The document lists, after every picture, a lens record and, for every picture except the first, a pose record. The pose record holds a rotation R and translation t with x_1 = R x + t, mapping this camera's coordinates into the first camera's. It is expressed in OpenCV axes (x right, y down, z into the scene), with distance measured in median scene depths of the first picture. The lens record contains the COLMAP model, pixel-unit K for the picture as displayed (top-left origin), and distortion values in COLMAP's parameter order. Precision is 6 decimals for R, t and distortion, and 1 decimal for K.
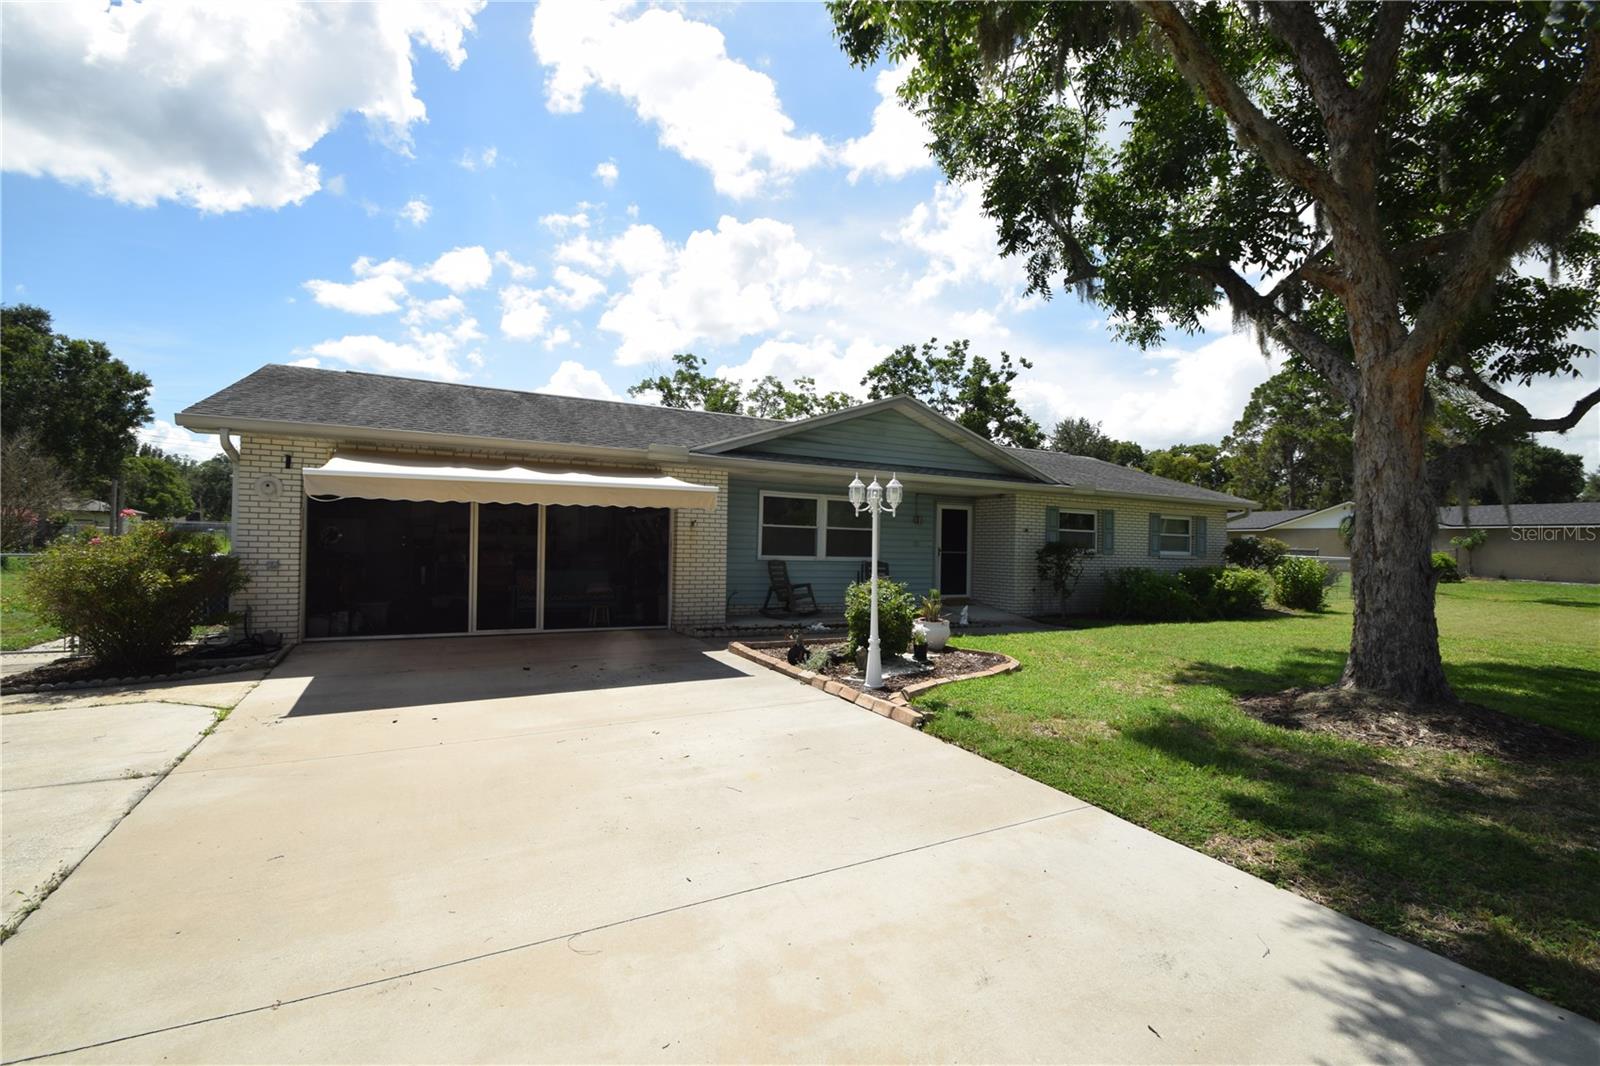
lens RADIAL K [[696.1, 0, 797.9], [0, 696.1, 551.2], [0, 0, 1]] dist [0.009744, -0.011771]
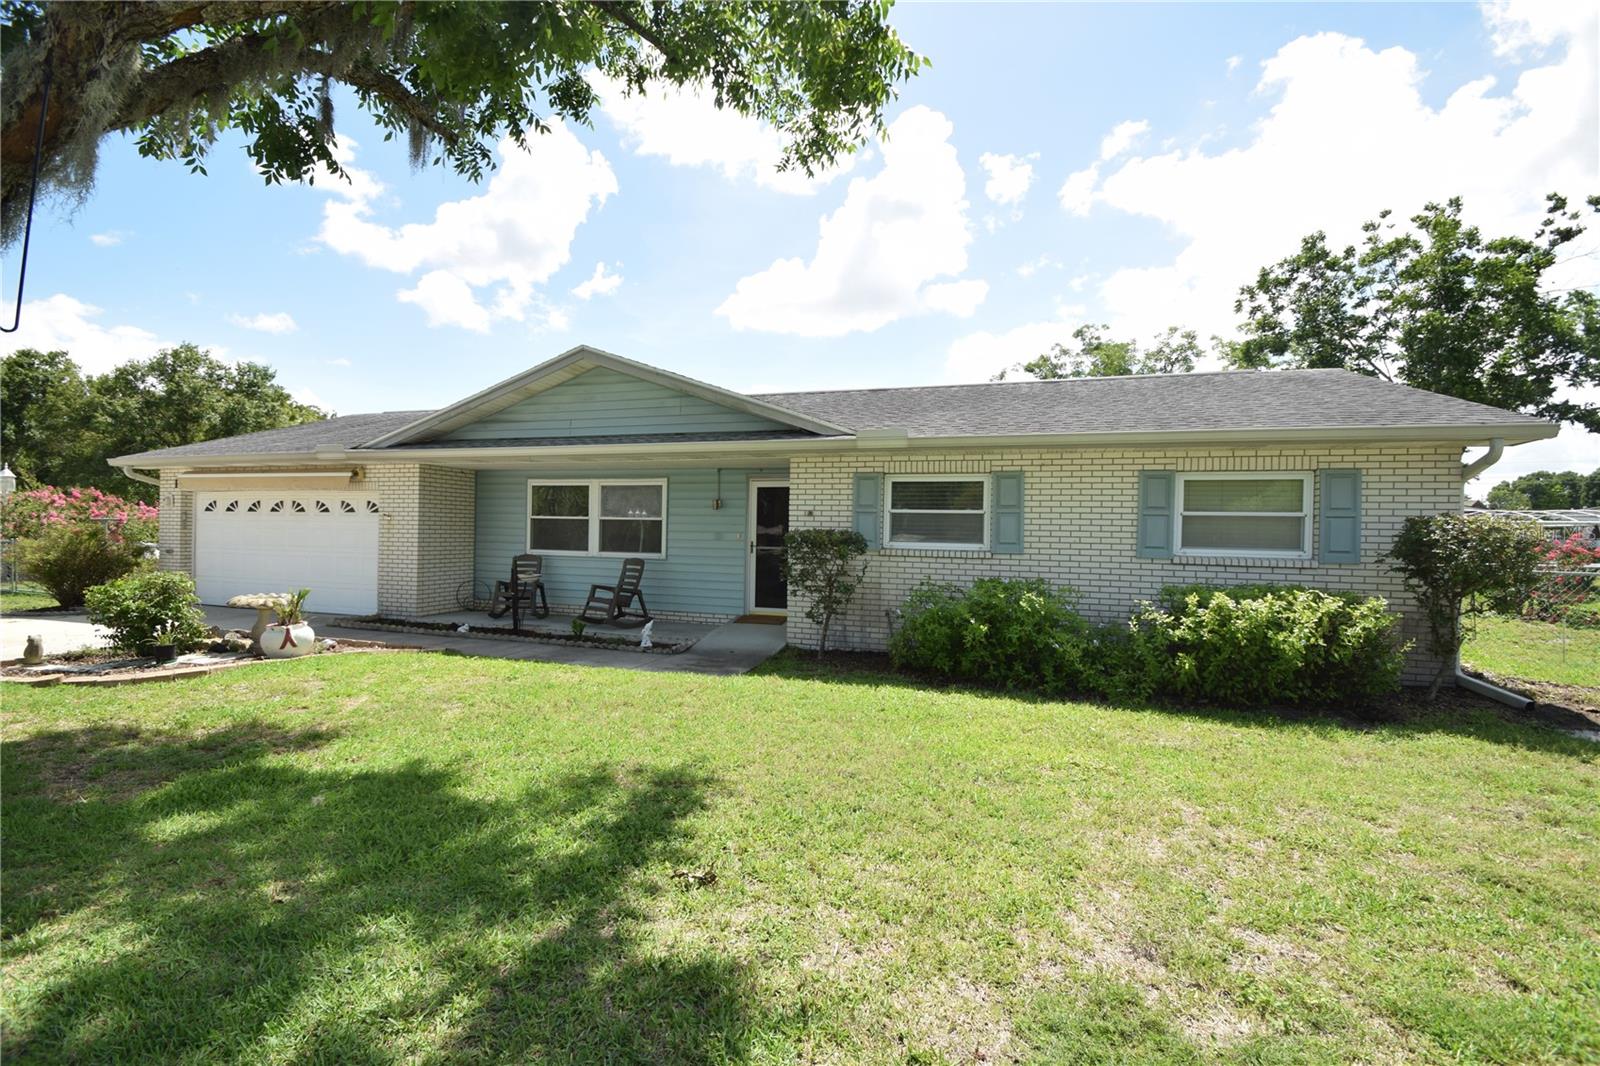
lens RADIAL K [[710.8, 0, 786.2], [0, 710.8, 539.9], [0, 0, 1]] dist [-0.016747, -0.000620]
pose [[0.683908, -0.005194, -0.729550, 0.725237], [-0.011304, 0.999779, -0.017714, 0.004719], [0.729481, 0.020362, 0.683698, 0.509556]]
